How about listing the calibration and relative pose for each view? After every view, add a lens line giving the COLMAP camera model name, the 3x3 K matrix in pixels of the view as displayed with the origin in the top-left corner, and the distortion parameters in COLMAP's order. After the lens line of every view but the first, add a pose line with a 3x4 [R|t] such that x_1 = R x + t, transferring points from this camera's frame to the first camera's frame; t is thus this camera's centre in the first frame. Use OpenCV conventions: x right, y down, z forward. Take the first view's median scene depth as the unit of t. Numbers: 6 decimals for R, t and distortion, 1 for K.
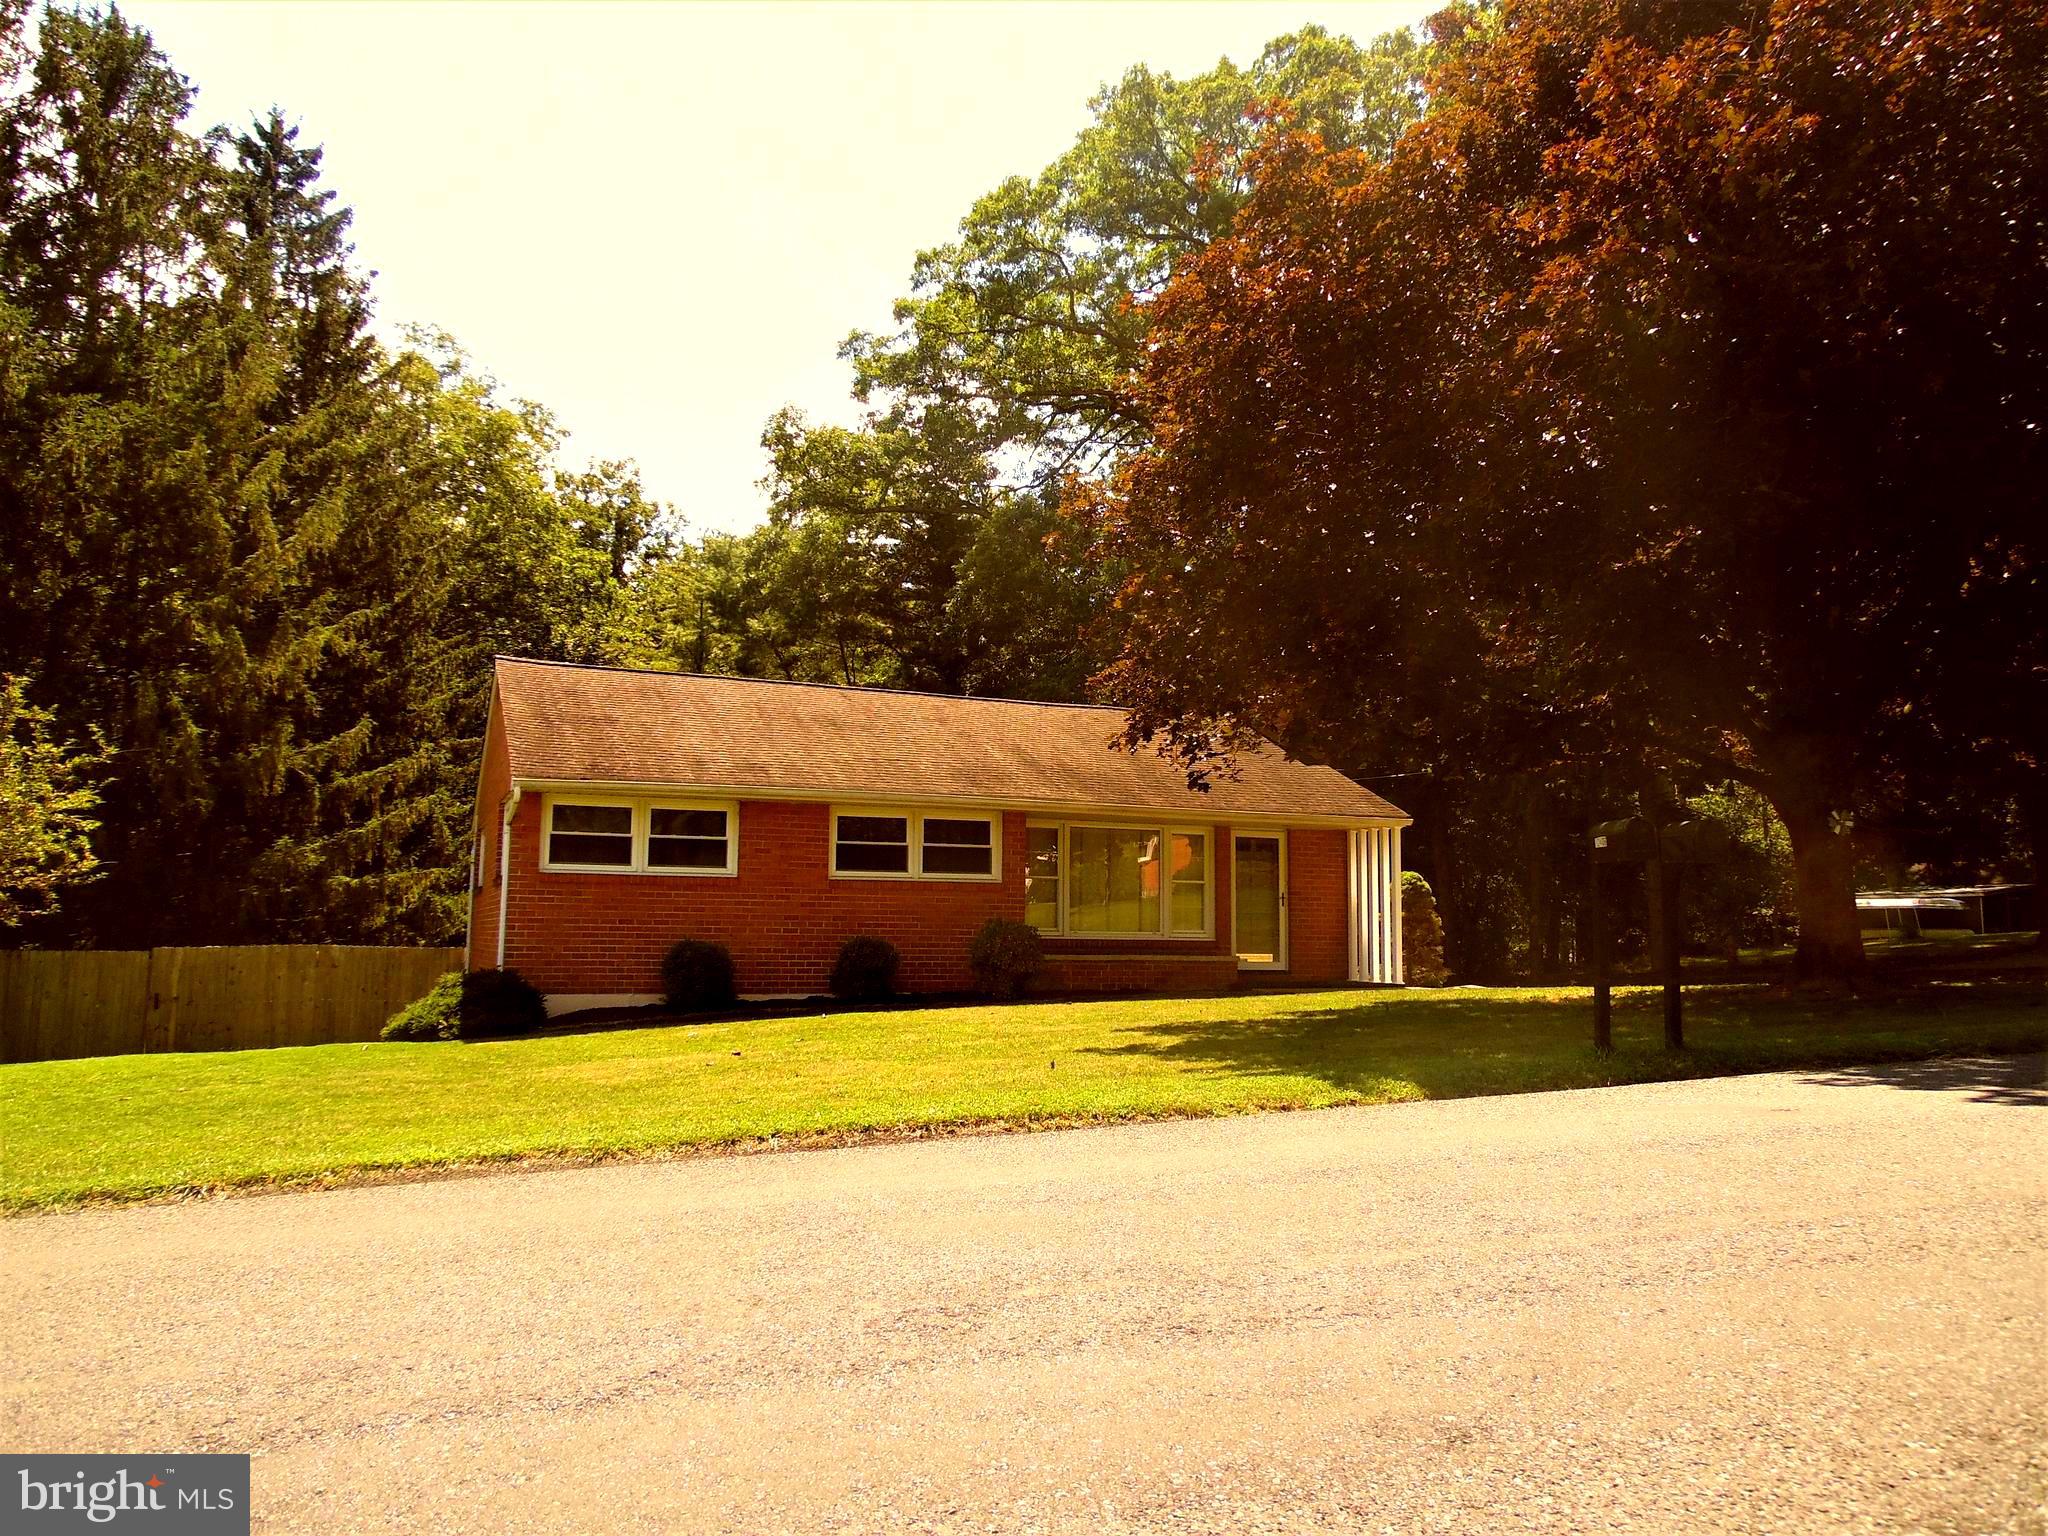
lens RADIAL K [[1549.2, 0, 1022.5], [0, 1549.2, 761.8], [0, 0, 1]] dist [-0.018857, 0.060802]
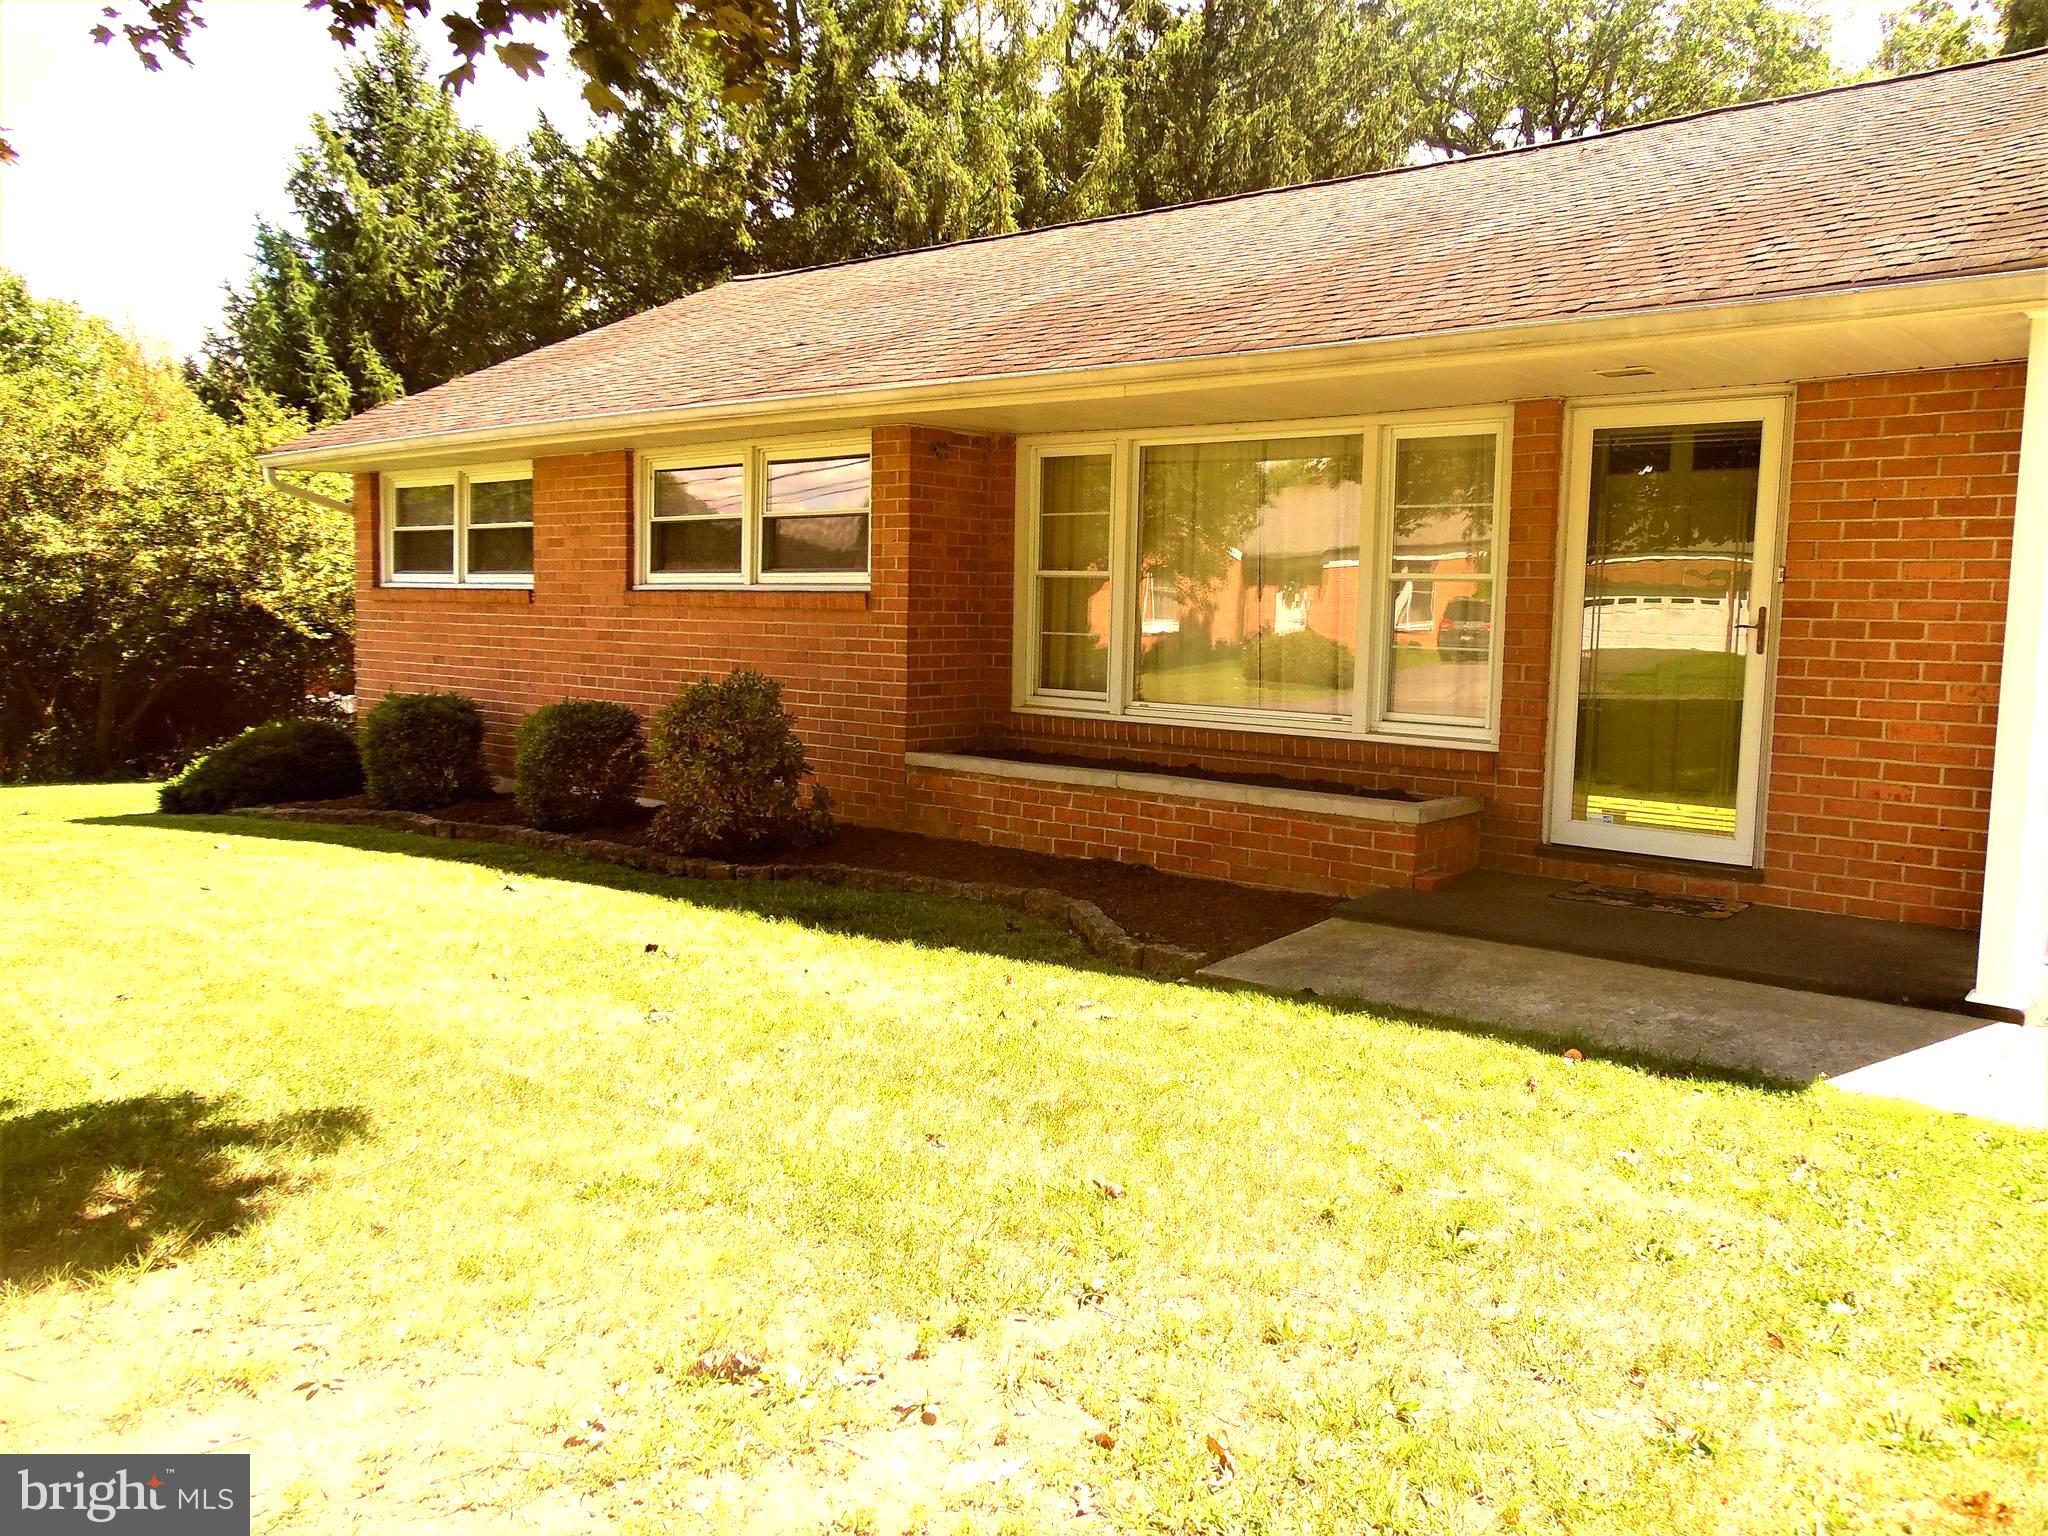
lens RADIAL K [[1549.2, 0, 1023.7], [0, 1549.2, 771.7], [0, 0, 1]] dist [-0.018857, 0.060802]
pose [[0.458226, 0.090131, -0.884254, 0.410816], [0.083018, 0.986157, 0.143538, 0.069860], [0.884950, -0.139182, 0.444400, 0.840245]]
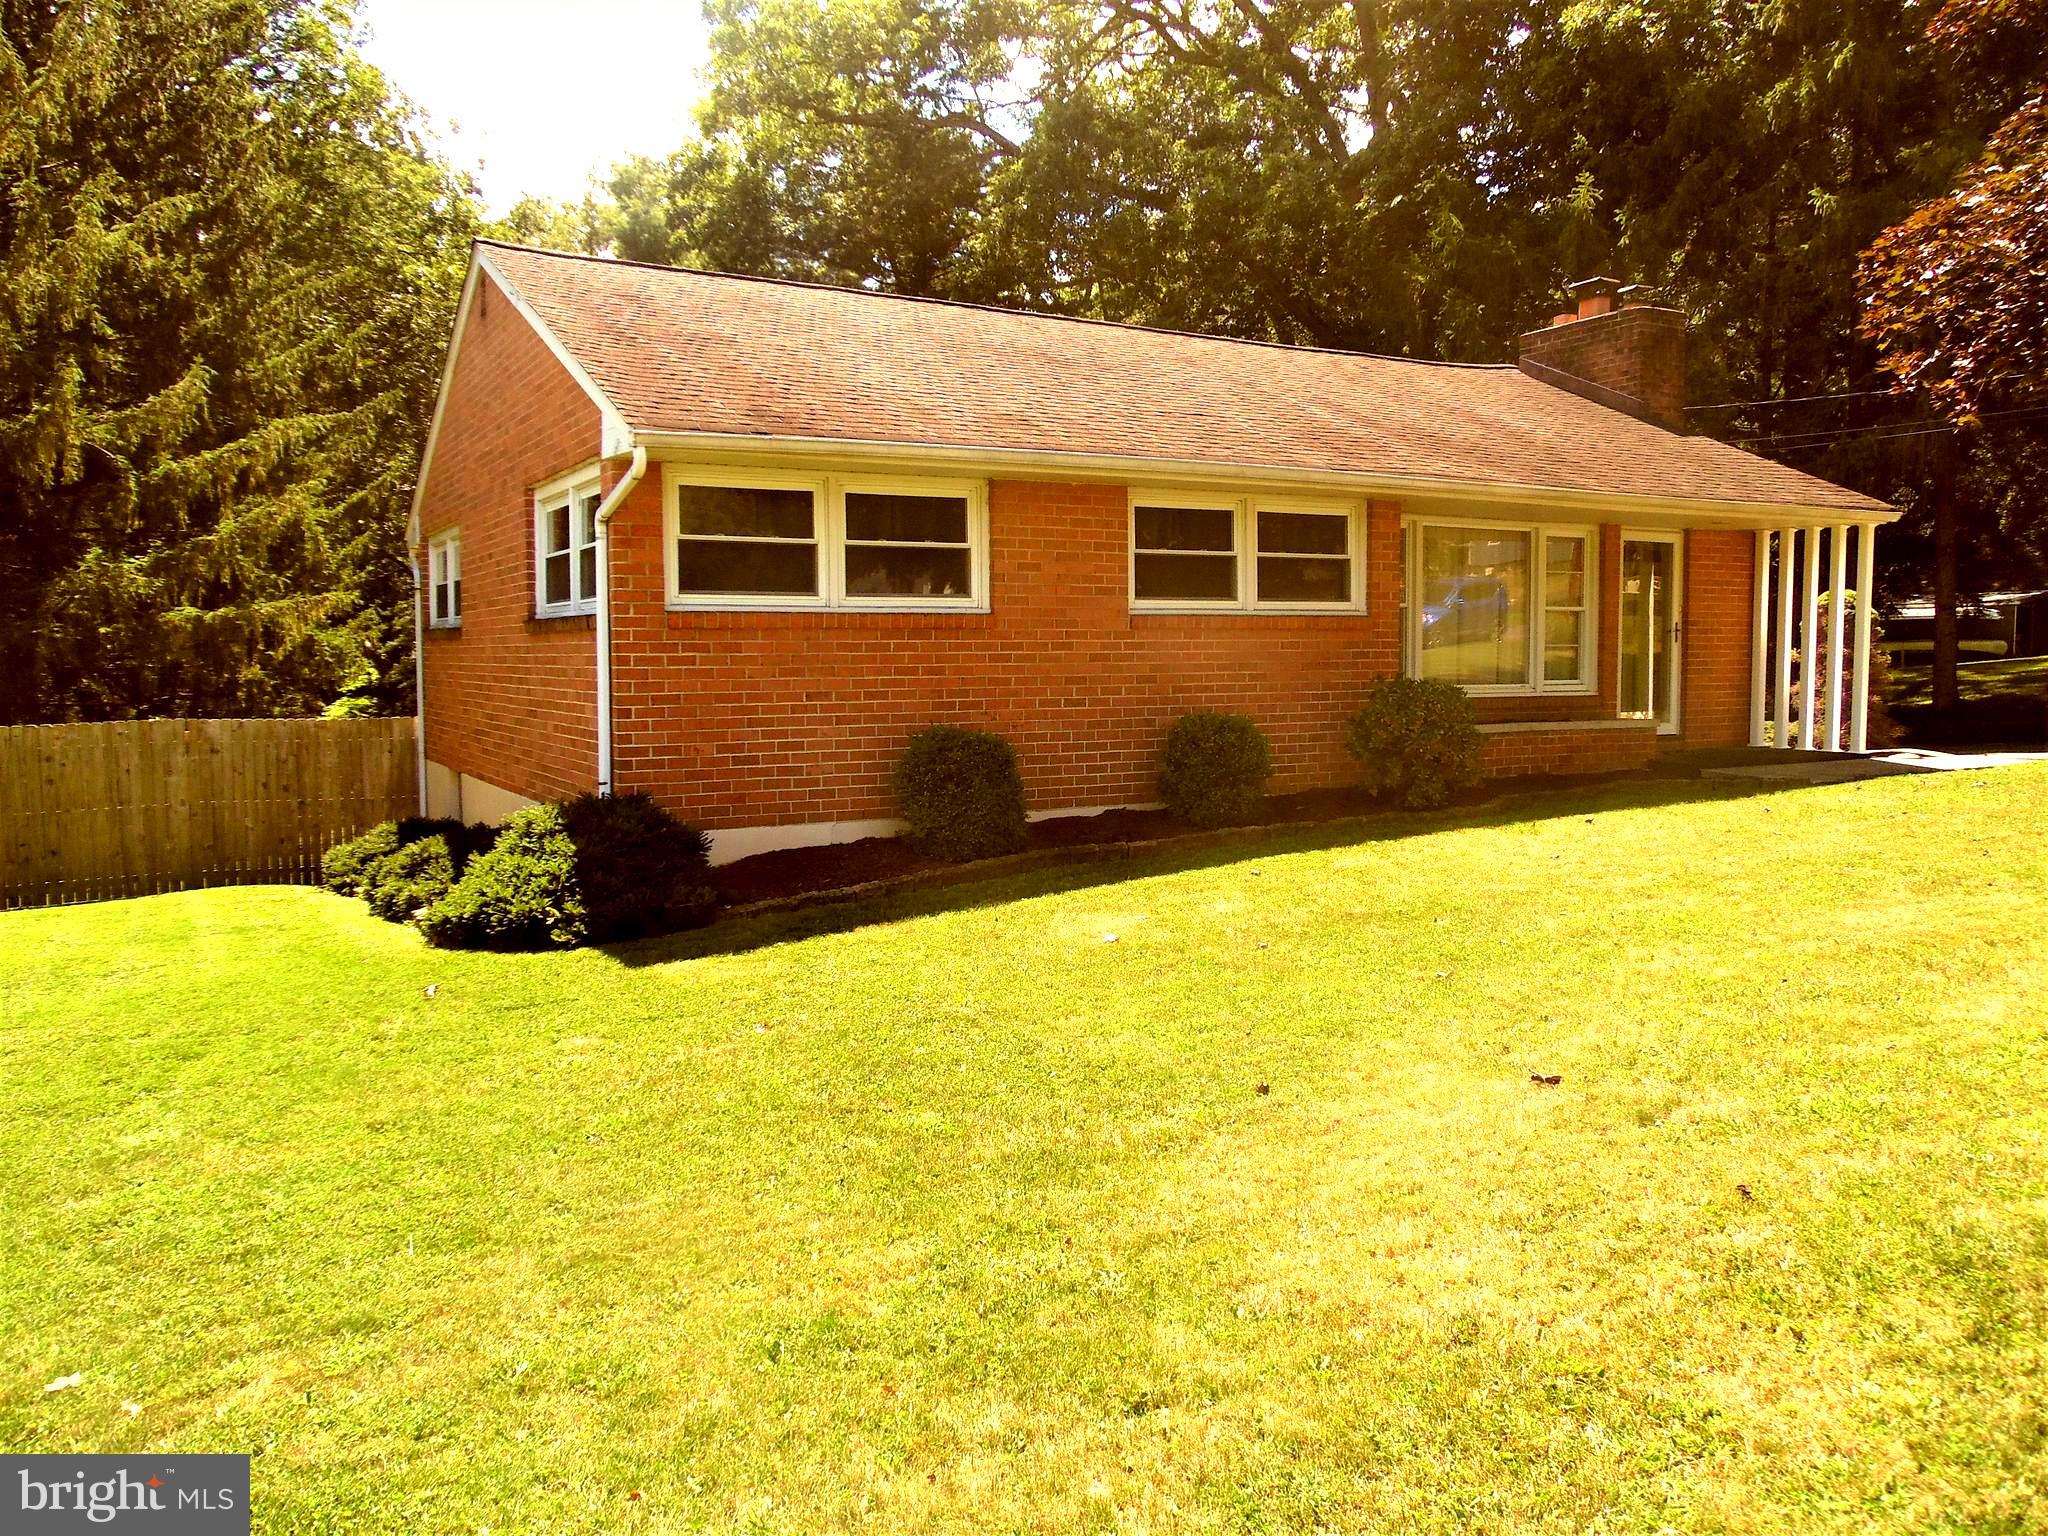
lens RADIAL K [[1549.2, 0, 1030.0], [0, 1549.2, 765.3], [0, 0, 1]] dist [-0.018857, 0.060802]
pose [[0.992310, -0.022767, 0.121669, -0.227444], [-0.000444, 0.982279, 0.187425, 0.020785], [-0.123780, -0.186037, 0.974715, 0.400697]]
